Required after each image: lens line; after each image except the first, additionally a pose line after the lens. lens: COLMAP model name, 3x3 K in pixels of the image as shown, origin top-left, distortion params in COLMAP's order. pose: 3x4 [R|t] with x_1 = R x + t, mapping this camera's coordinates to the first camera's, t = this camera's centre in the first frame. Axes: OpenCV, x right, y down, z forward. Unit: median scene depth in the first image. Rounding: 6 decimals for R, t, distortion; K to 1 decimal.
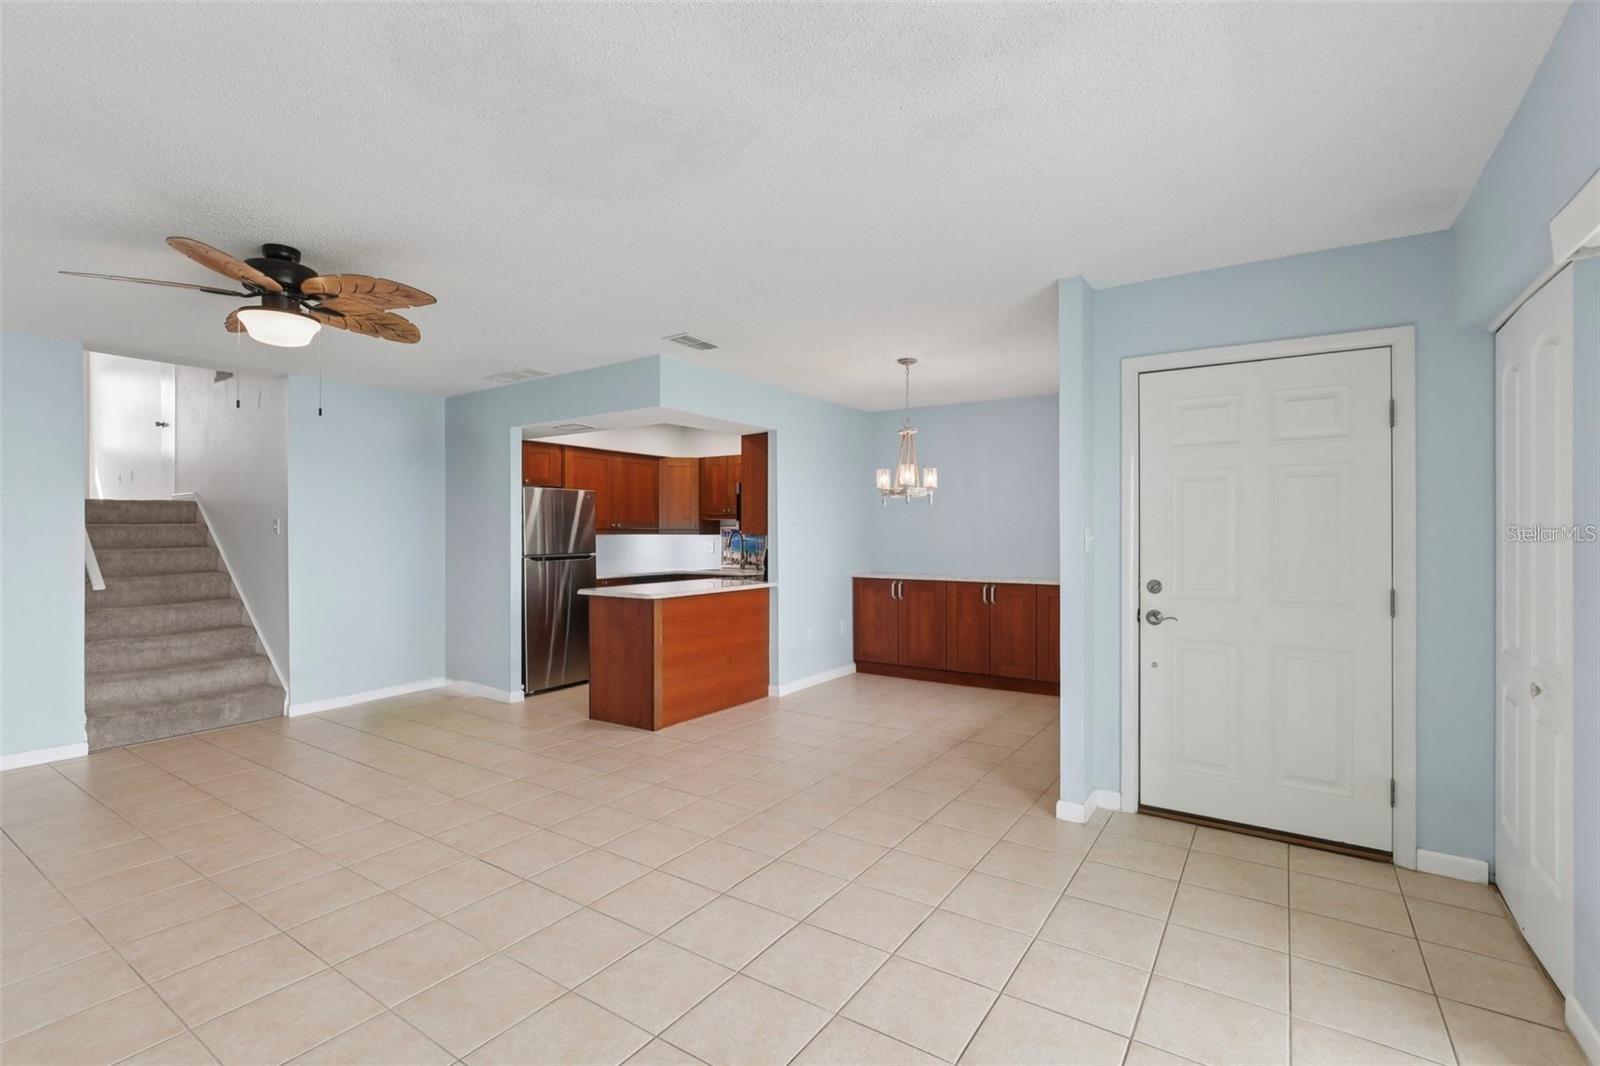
lens RADIAL K [[734.4, 0, 801.2], [0, 734.4, 540.9], [0, 0, 1]] dist [-0.000643, 0.000098]
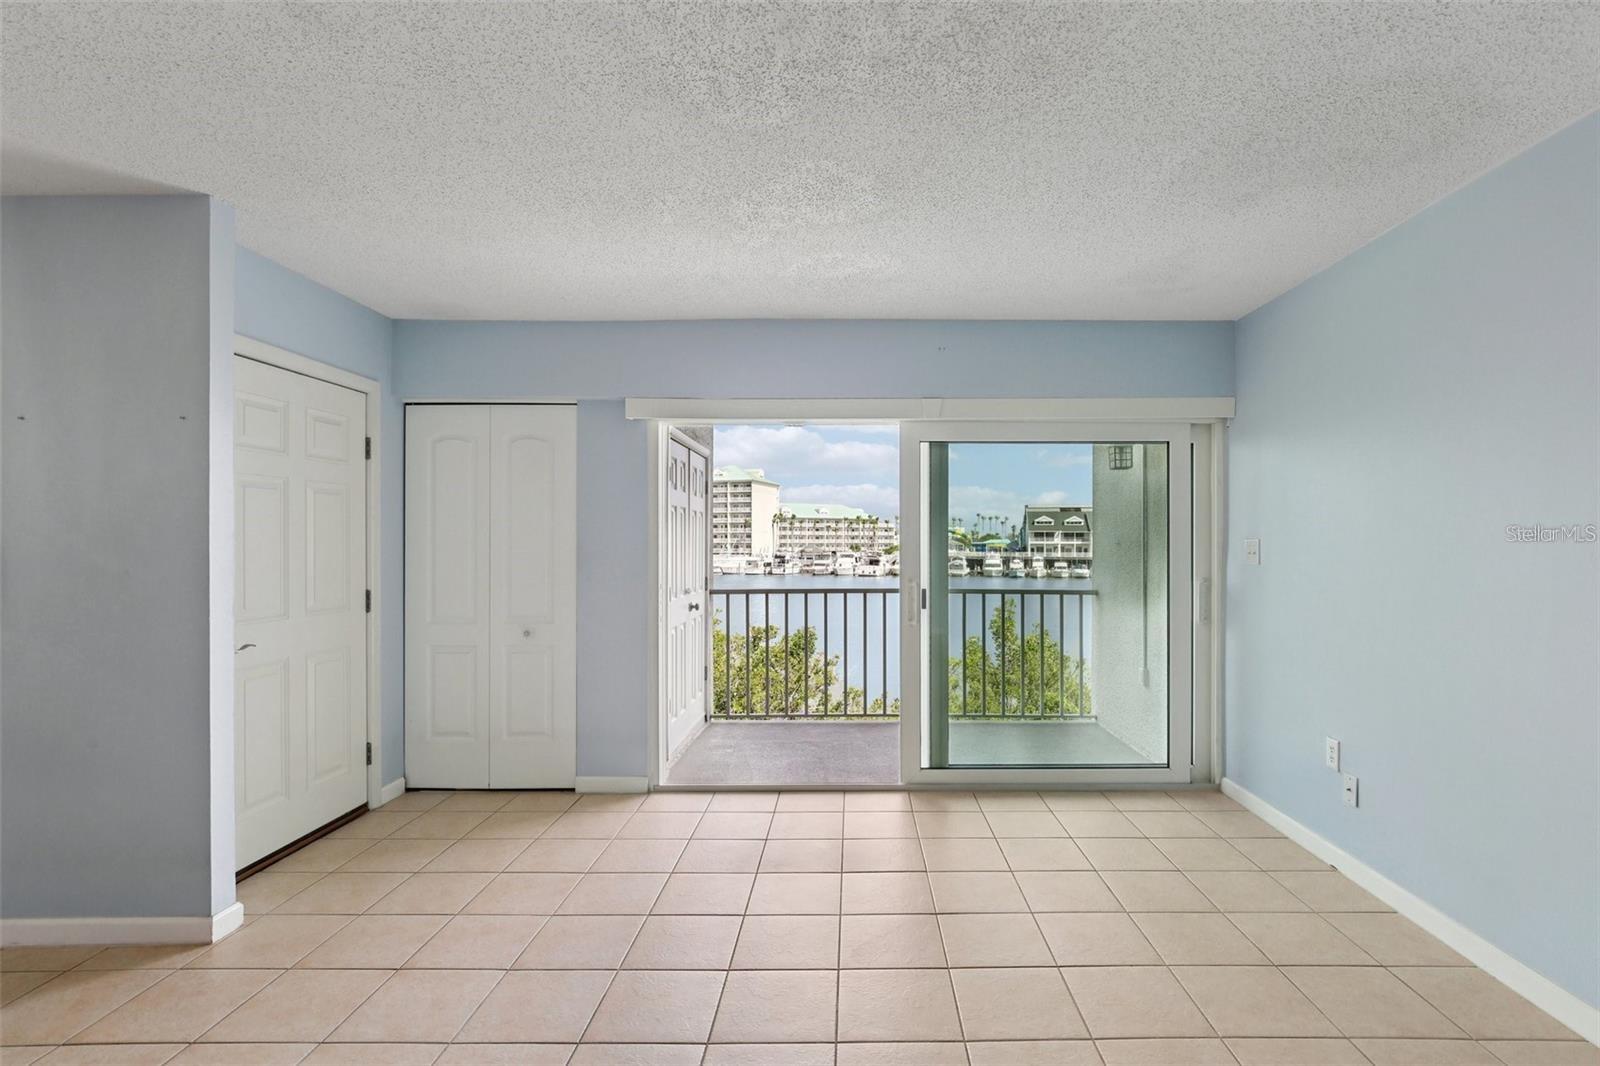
lens RADIAL K [[749.5, 0, 847.2], [0, 749.5, 535.9], [0, 0, 1]] dist [-0.000983, -0.000252]
pose [[-0.544938, 0.000462, 0.838476, -0.622488], [0.005480, 0.999980, 0.003011, -0.021865], [-0.838458, 0.006236, -0.544930, 0.900084]]
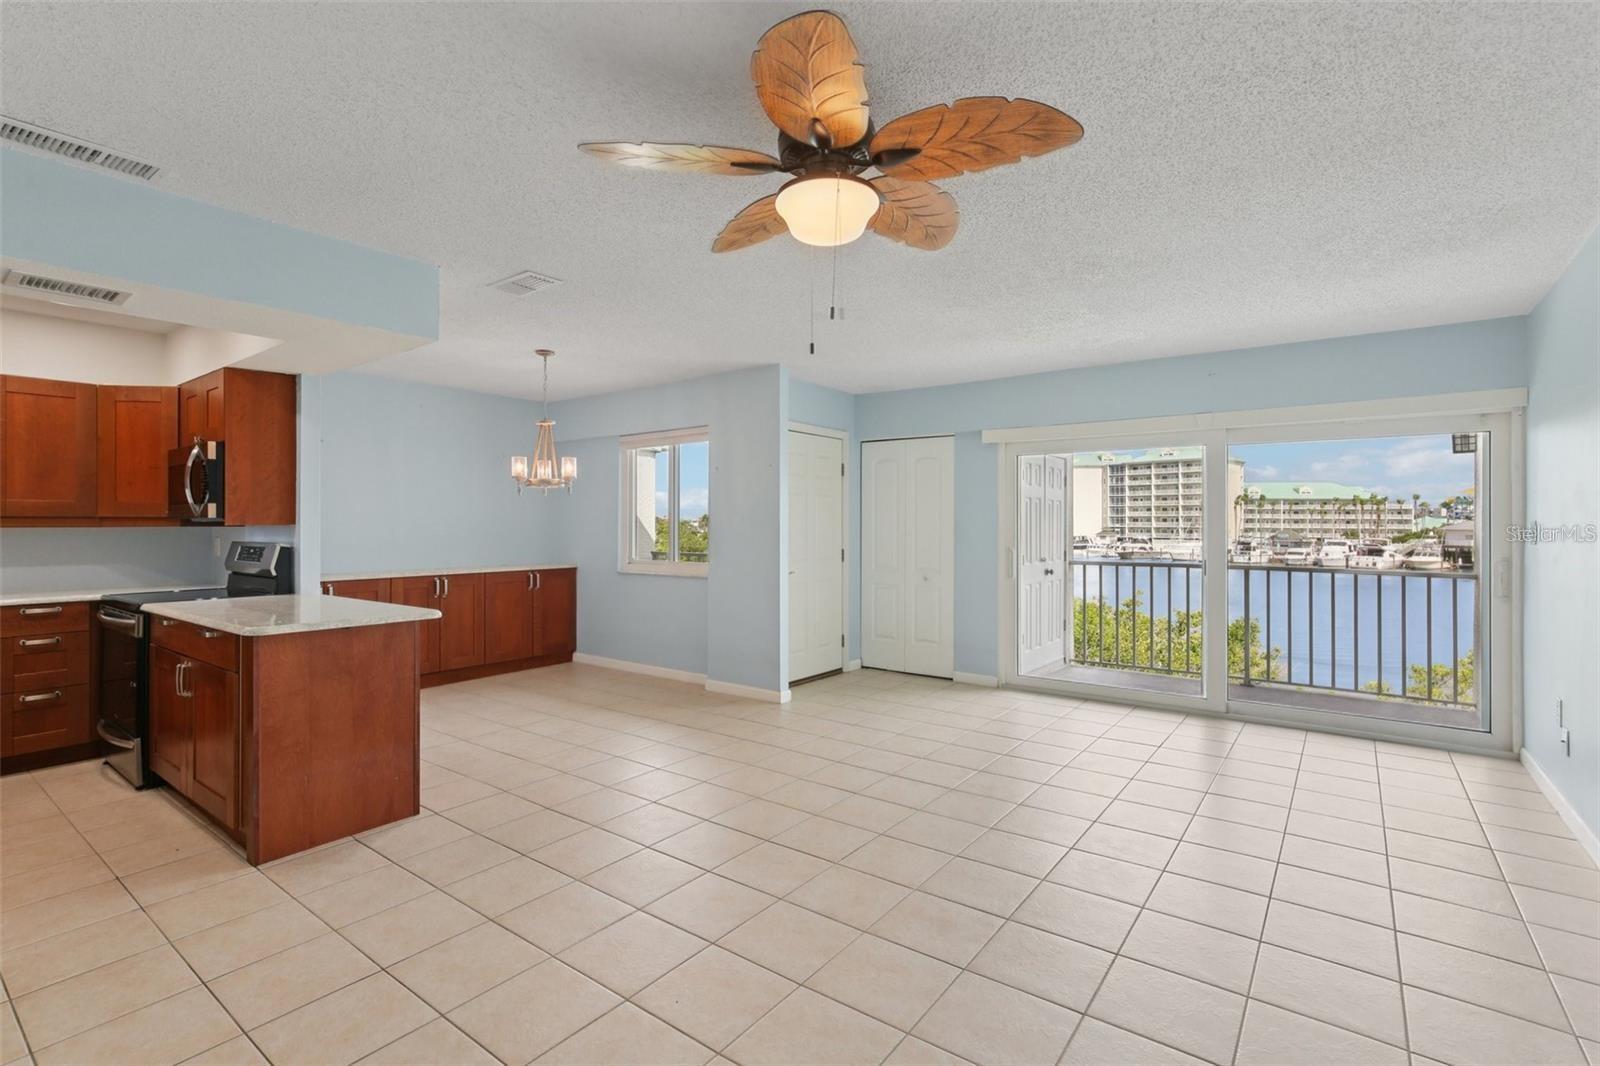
lens RADIAL K [[740.0, 0, 801.2], [0, 740.0, 525.0], [0, 0, 1]] dist [-0.000002, 0.000178]
pose [[0.061479, -0.006857, 0.998085, -1.278000], [0.005783, 0.999962, 0.006514, -0.019171], [-0.998092, 0.005372, 0.061517, 0.879671]]
